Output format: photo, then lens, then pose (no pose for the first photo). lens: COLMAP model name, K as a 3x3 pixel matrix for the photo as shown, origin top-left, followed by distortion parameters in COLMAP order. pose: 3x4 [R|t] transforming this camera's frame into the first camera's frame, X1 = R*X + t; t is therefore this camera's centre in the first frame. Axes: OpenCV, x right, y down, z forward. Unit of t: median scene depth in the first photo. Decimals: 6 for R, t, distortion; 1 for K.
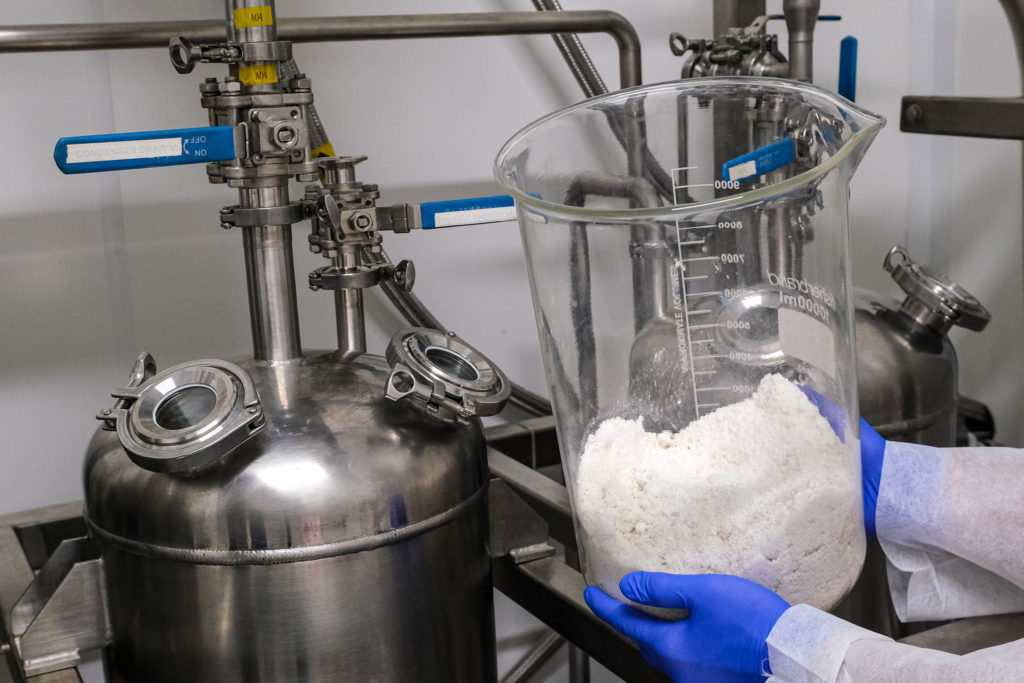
lens RADIAL K [[1340.2, 0, 539.9], [0, 1340.2, 340.9], [0, 0, 1]] dist [-0.016404, -0.015700]
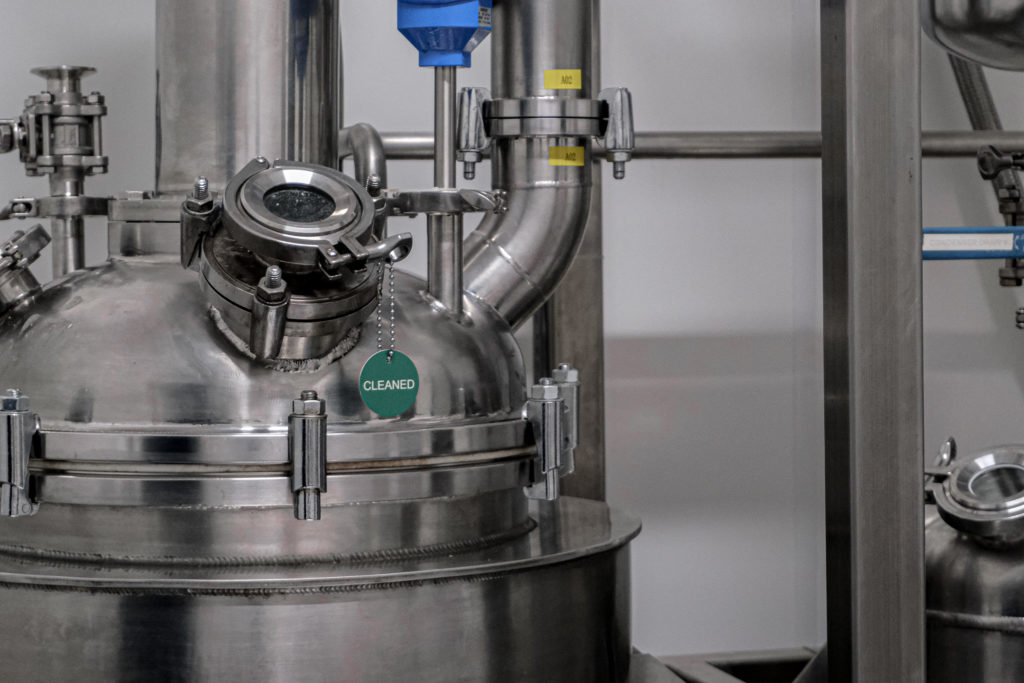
lens RADIAL K [[2526.1, 0, 512.0], [0, 2526.1, 341.5], [0, 0, 1]] dist [-0.049537, 0.046128]
pose [[0.970289, 0.039775, -0.238657, -0.156020], [-0.076309, 0.986359, -0.145854, 0.248472], [0.229600, 0.159732, 0.960088, -0.989491]]
